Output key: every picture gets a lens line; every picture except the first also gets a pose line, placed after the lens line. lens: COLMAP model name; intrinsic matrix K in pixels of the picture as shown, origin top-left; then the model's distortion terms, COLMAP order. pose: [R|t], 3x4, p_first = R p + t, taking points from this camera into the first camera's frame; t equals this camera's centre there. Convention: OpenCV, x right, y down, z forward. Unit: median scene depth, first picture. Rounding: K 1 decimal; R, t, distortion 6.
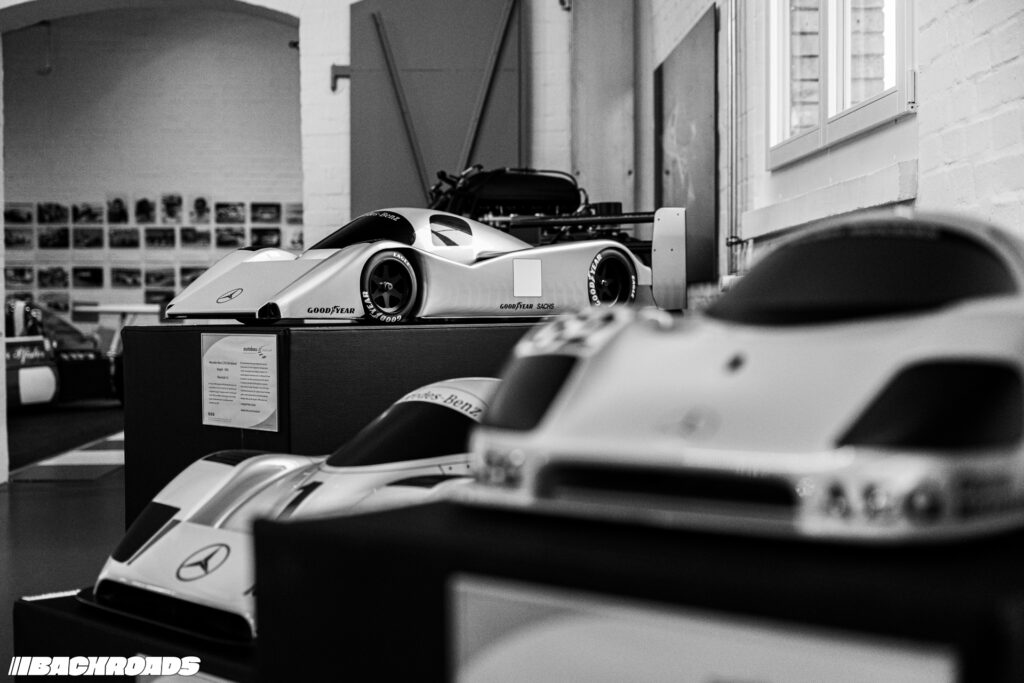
lens RADIAL K [[1387.4, 0, 512.0], [0, 1387.4, 341.5], [0, 0, 1]] dist [0.028010, -0.086172]
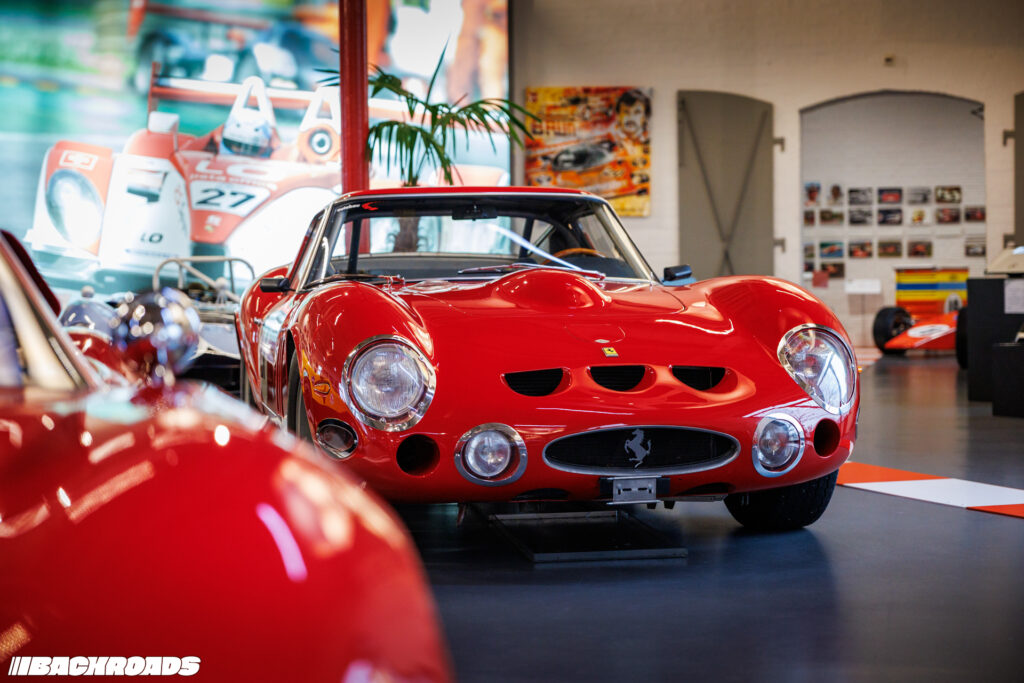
lens RADIAL K [[1936.9, 0, 512.0], [0, 1936.9, 341.5], [0, 0, 1]] dist [0.030135, -0.204551]
pose [[0.959613, -0.000501, -0.281324, -0.018919], [0.002756, 0.999967, 0.007620, 0.020095], [0.281311, -0.008088, 0.959583, -0.711166]]
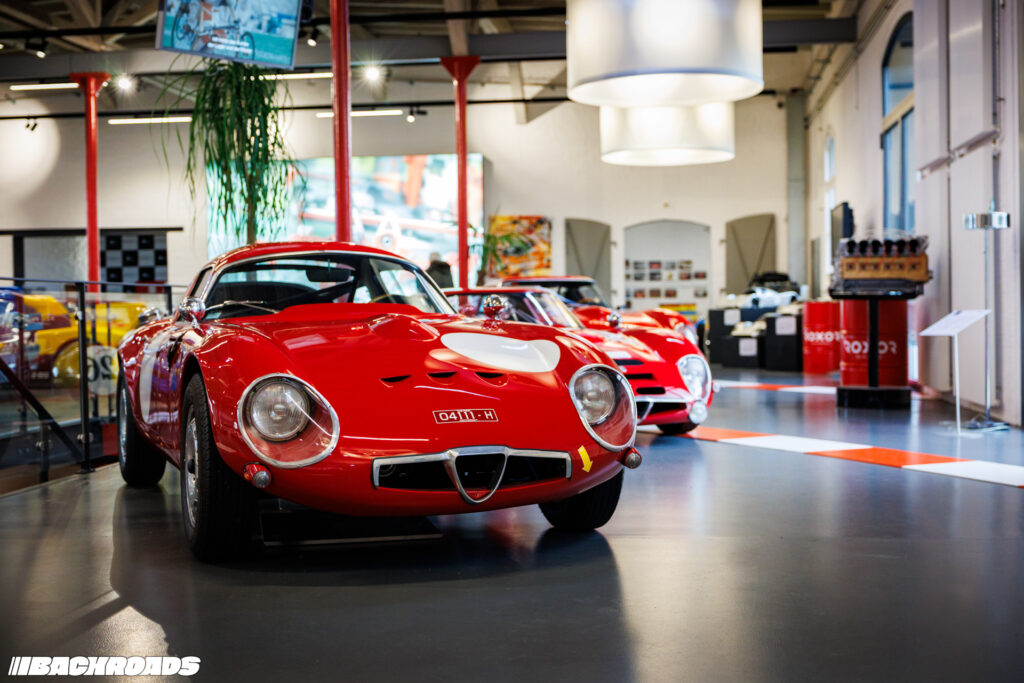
lens RADIAL K [[1354.9, 0, 512.9], [0, 1354.9, 356.5], [0, 0, 1]] dist [0.003080, 0.014256]
pose [[0.985636, -0.003957, -0.168839, -0.032107], [0.005910, 0.999921, 0.011067, 0.031380], [0.168782, -0.011906, 0.985582, -1.244581]]
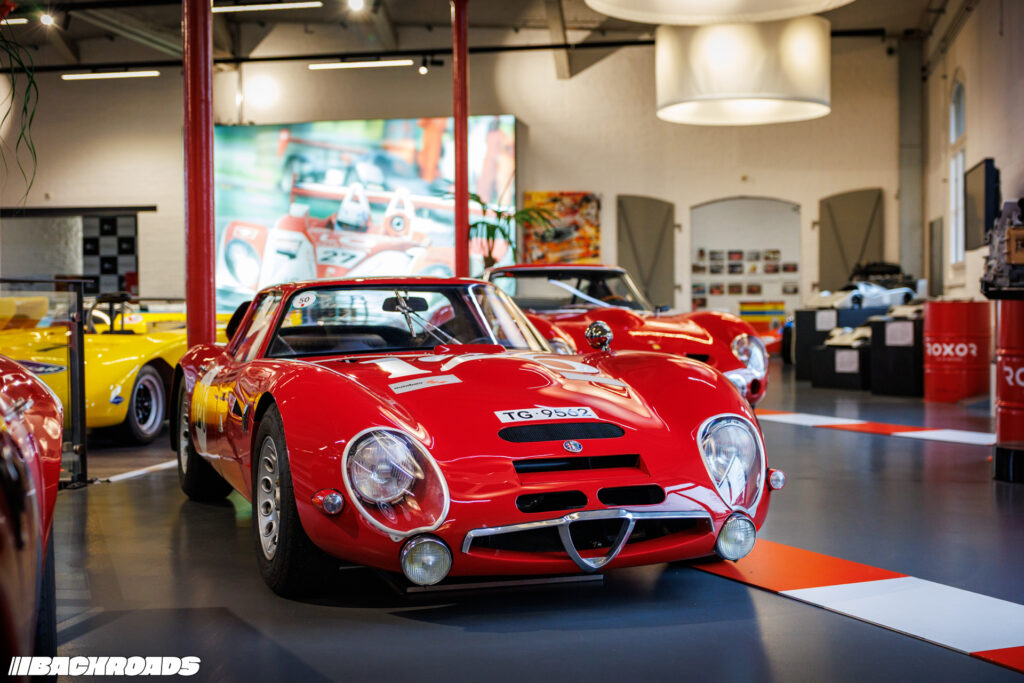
lens RADIAL K [[1387.4, 0, 512.0], [0, 1387.4, 341.5], [0, 0, 1]] dist [0.028010, -0.086172]
pose [[0.972442, 0.001789, -0.233140, -0.030383], [-0.001279, 0.999996, 0.002339, 0.021630], [0.233143, -0.001976, 0.972440, -0.938745]]
